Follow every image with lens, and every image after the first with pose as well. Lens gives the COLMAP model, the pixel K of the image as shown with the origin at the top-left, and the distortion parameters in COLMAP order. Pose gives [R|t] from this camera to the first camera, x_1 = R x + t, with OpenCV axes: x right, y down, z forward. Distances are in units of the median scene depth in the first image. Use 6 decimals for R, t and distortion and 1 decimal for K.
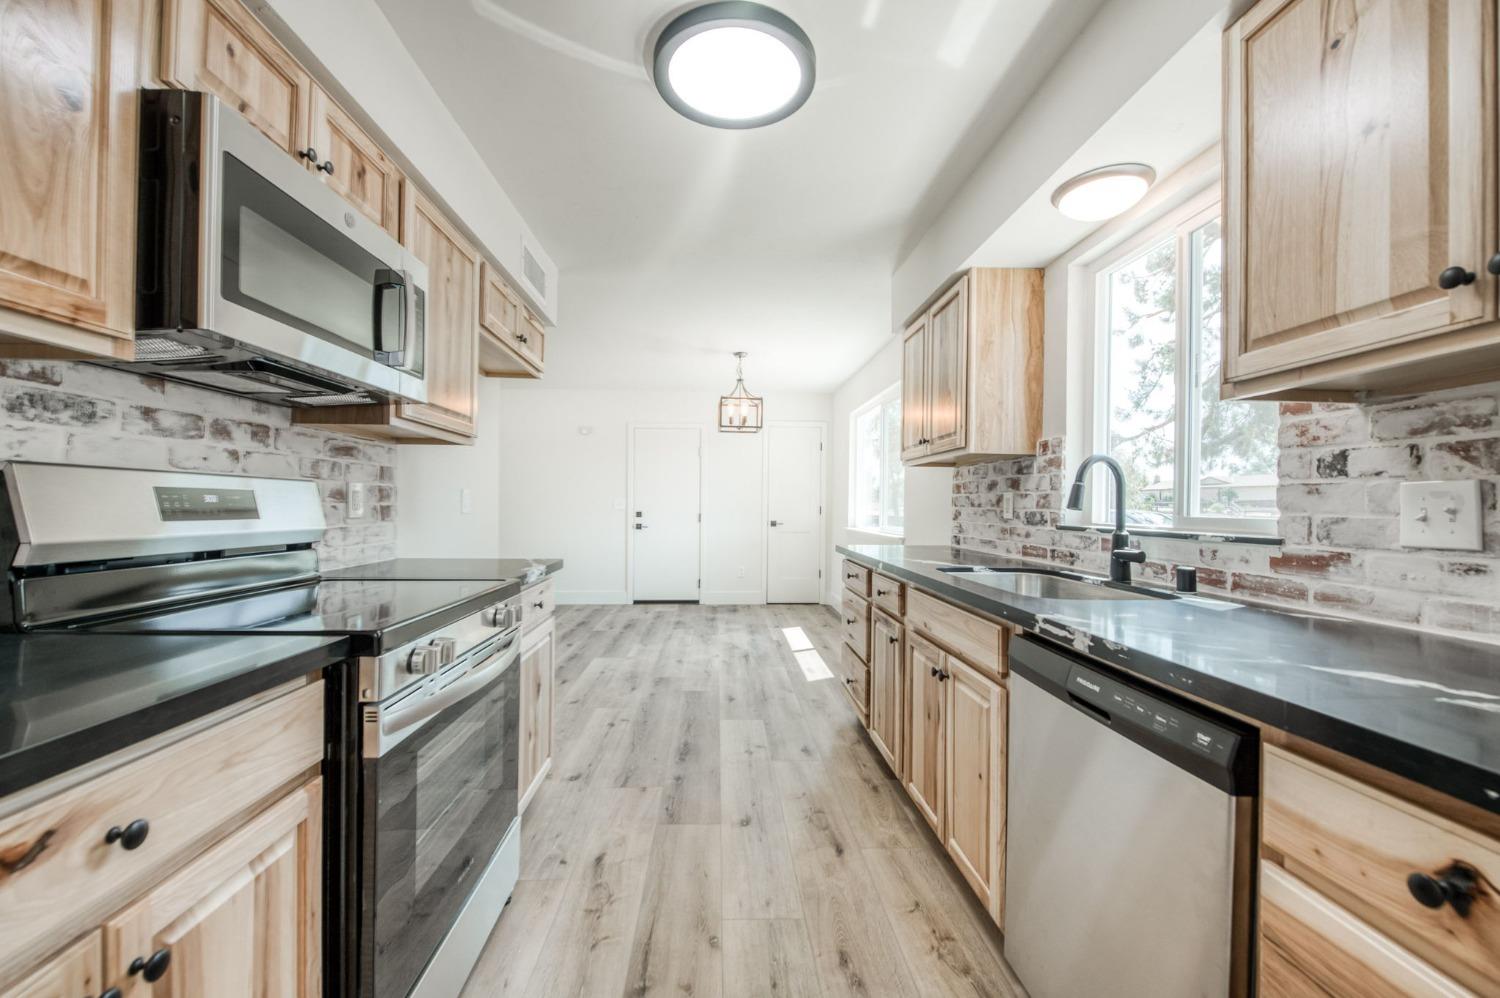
lens RADIAL K [[605.0, 0, 755.4], [0, 605.0, 500.3], [0, 0, 1]] dist [-0.001178, -0.000083]
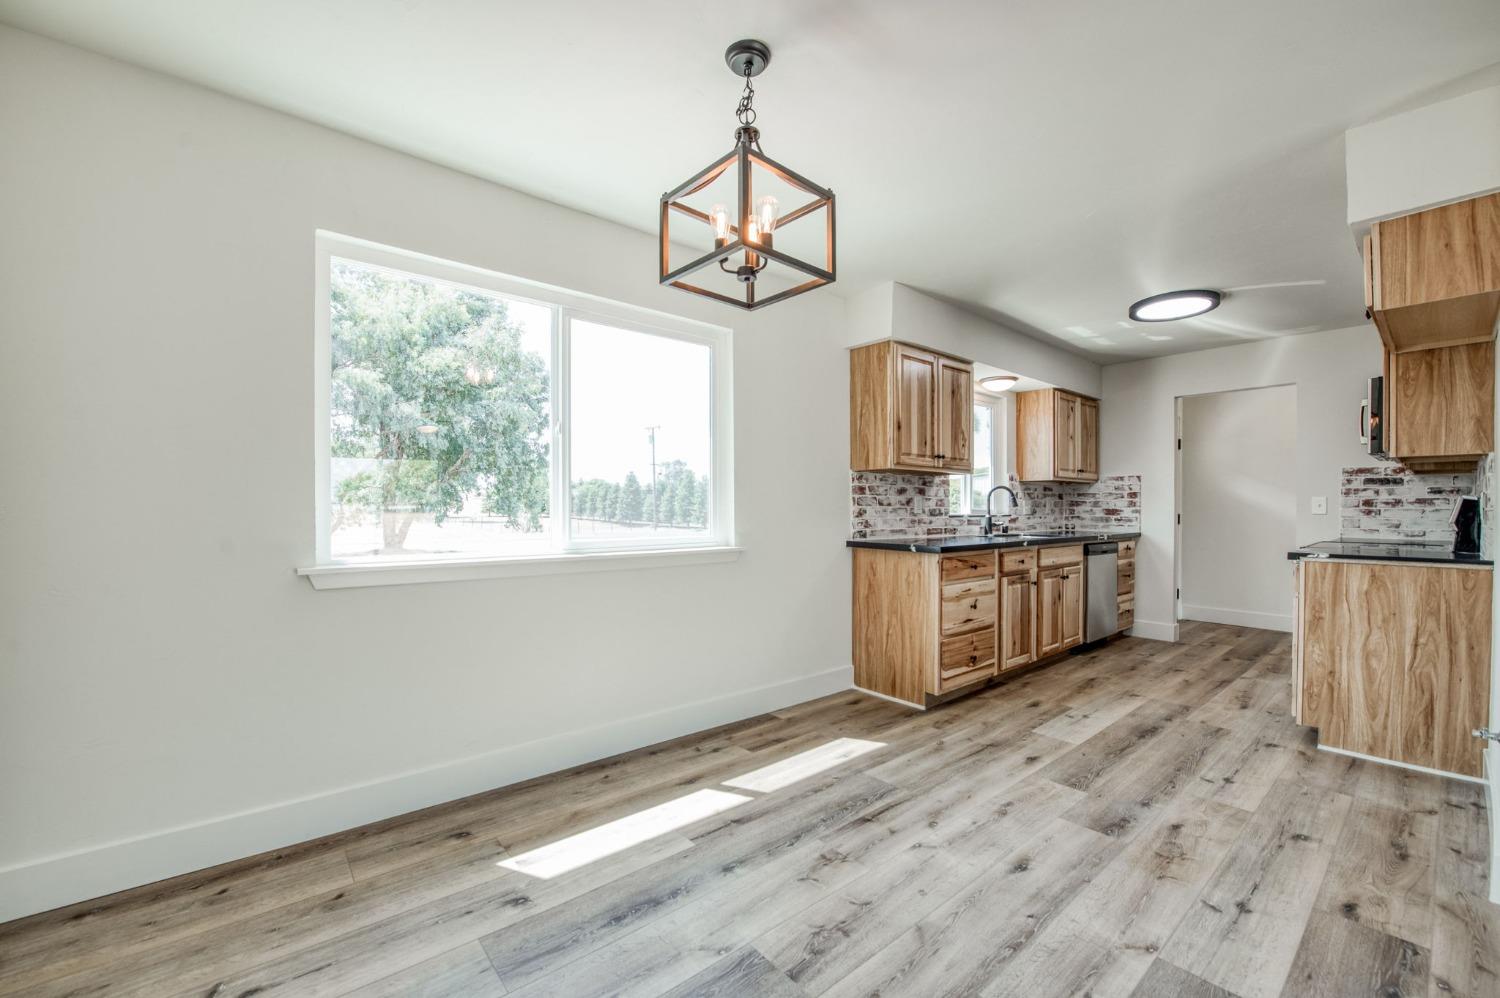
lens RADIAL K [[604.1, 0, 733.5], [0, 604.1, 511.8], [0, 0, 1]] dist [-0.000531, -0.006216]
pose [[-0.584821, -0.017840, 0.810966, -0.638654], [-0.014663, 0.999827, 0.011421, 0.017513], [-0.811030, -0.005212, -0.584981, 2.585266]]
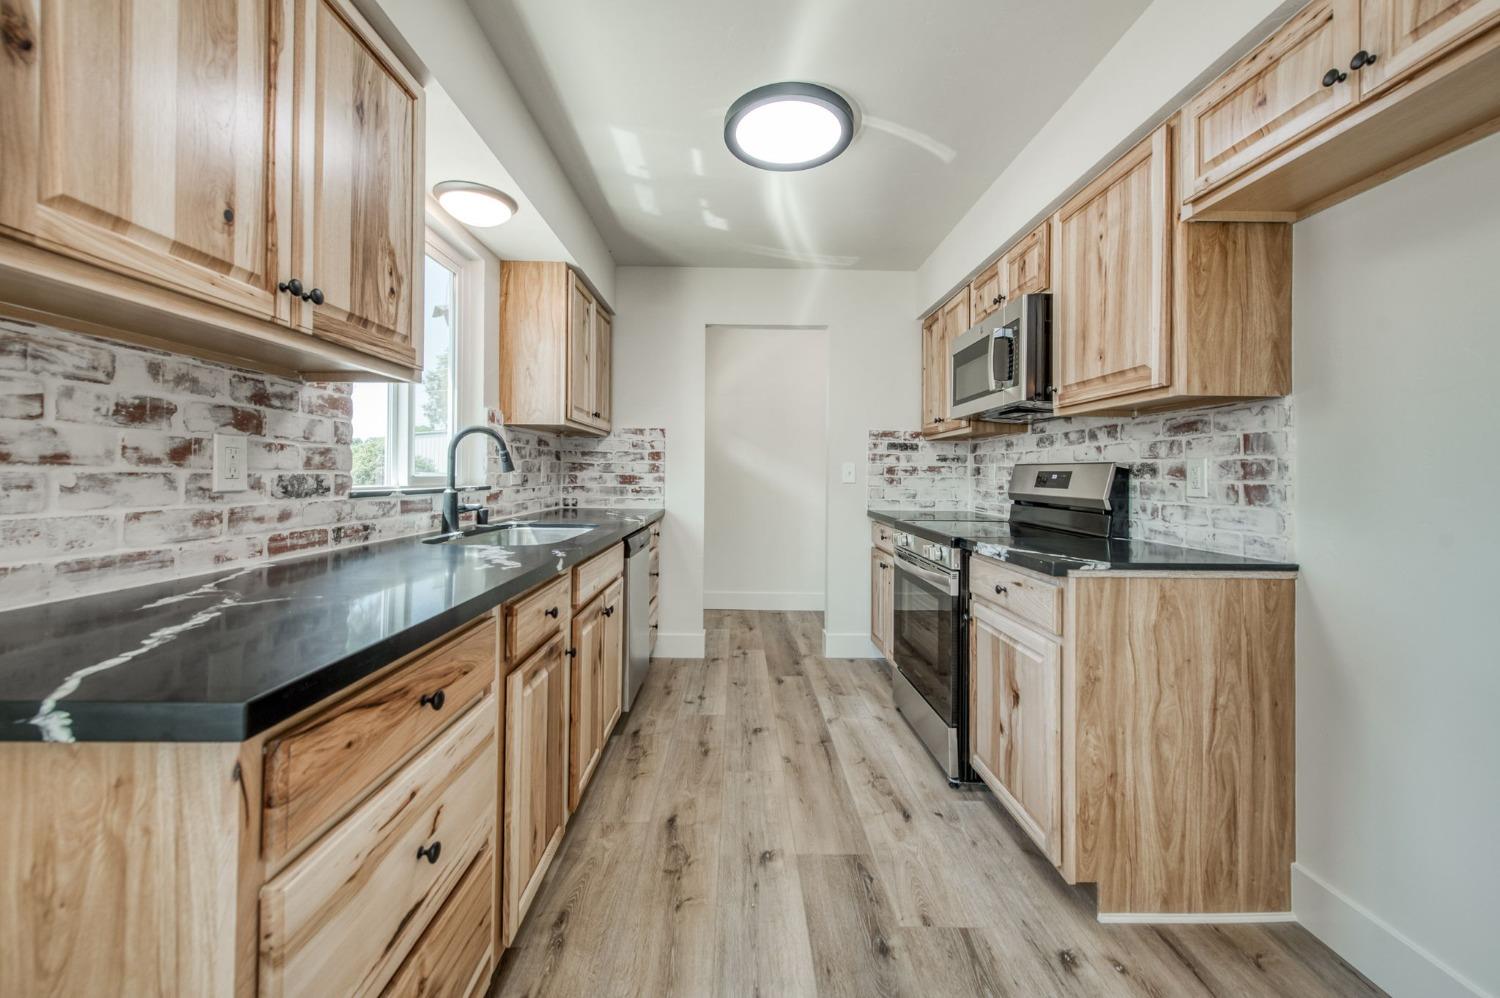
lens RADIAL K [[597.3, 0, 749.4], [0, 597.3, 467.5], [0, 0, 1]] dist [0.001895, 0.000080]
pose [[-0.998851, -0.020610, 0.043257, -0.015520], [-0.021431, 0.999597, -0.018596, 0.013308], [-0.042857, -0.019502, -0.998891, 1.637676]]
